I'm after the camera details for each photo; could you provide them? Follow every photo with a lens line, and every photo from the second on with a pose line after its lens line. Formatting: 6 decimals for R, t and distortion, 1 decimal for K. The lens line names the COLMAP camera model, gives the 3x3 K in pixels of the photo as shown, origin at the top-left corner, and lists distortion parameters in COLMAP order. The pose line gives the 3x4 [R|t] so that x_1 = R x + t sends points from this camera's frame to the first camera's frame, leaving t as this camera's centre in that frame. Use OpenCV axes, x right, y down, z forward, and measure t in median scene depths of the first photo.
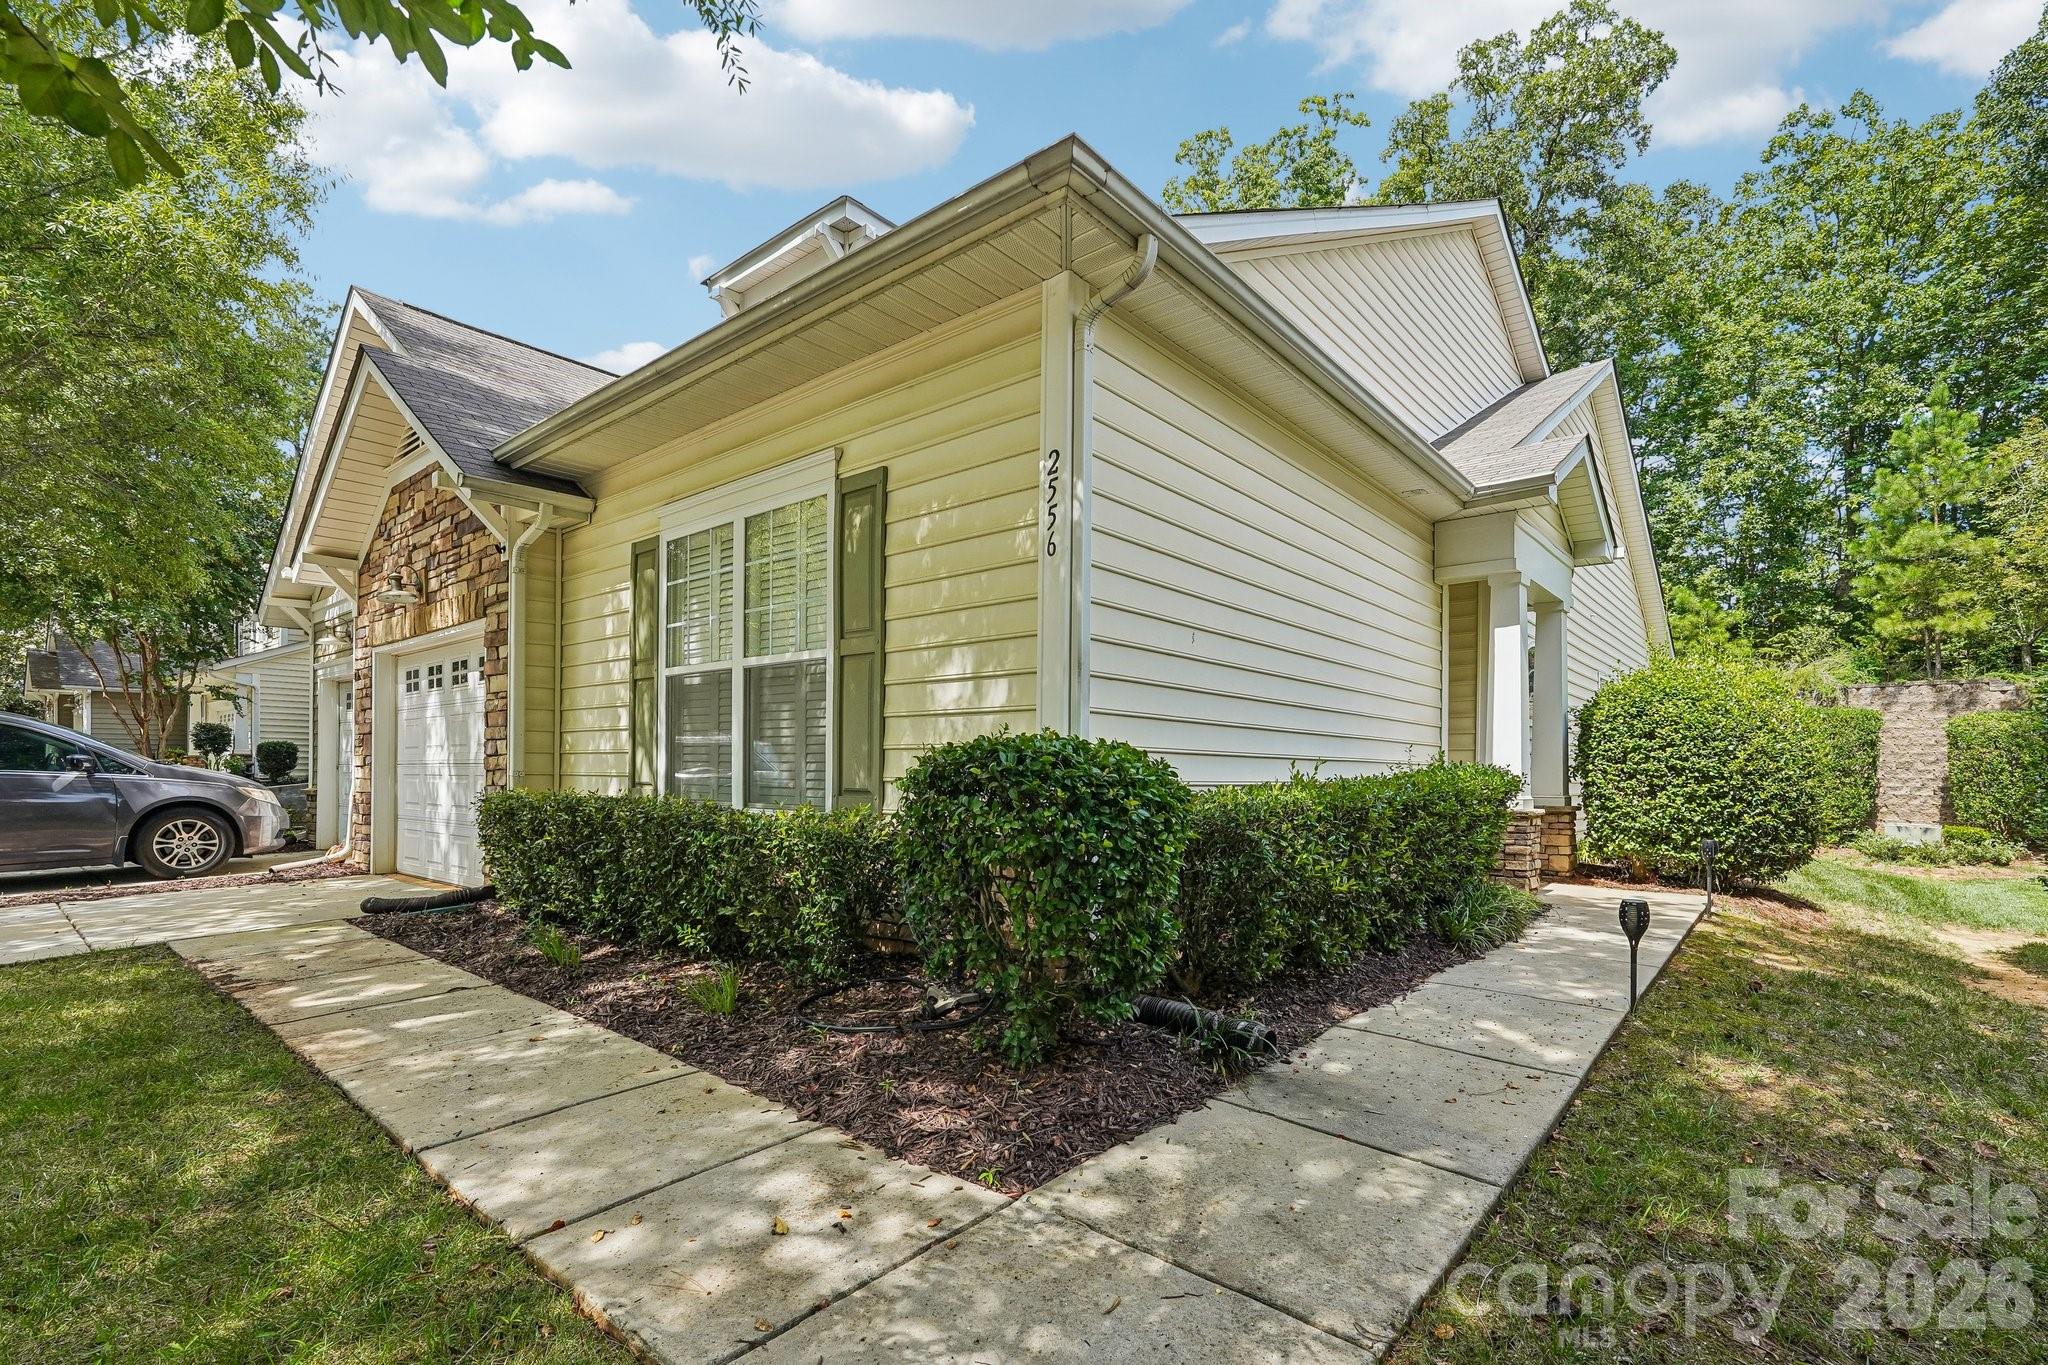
lens RADIAL K [[930.6, 0, 1003.6], [0, 930.6, 766.5], [0, 0, 1]] dist [-0.004619, -0.000353]
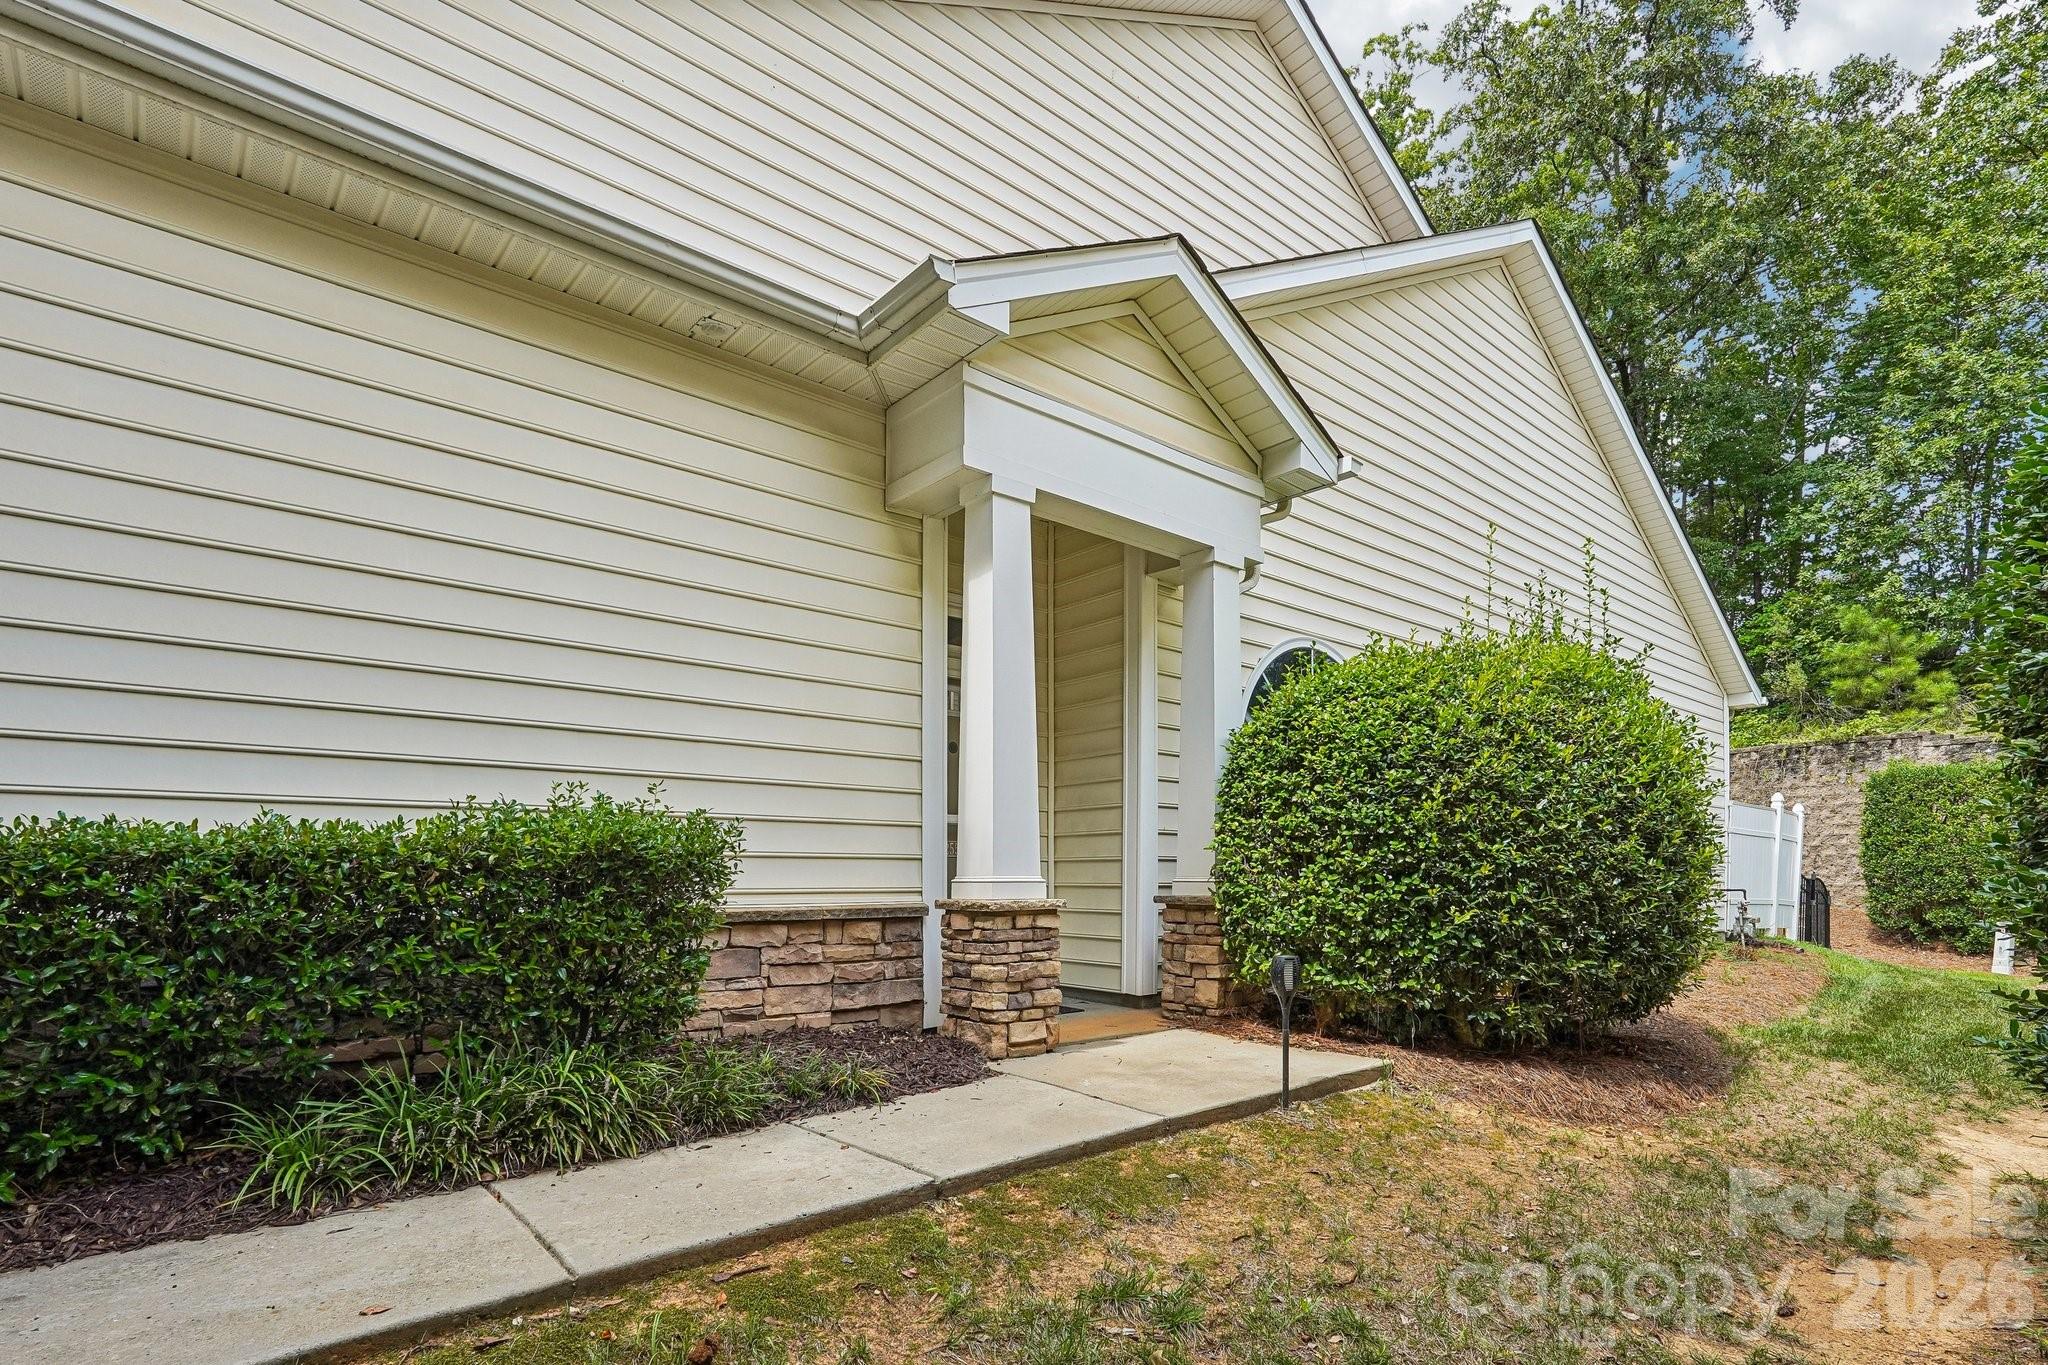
lens RADIAL K [[992.0, 0, 1028.5], [0, 992.0, 871.3], [0, 0, 1]] dist [-0.002500, 0.000222]
pose [[0.988119, -0.013240, -0.153122, 0.631754], [0.013129, 0.999912, -0.001740, 0.028925], [0.153132, -0.000291, 0.988206, 0.395191]]
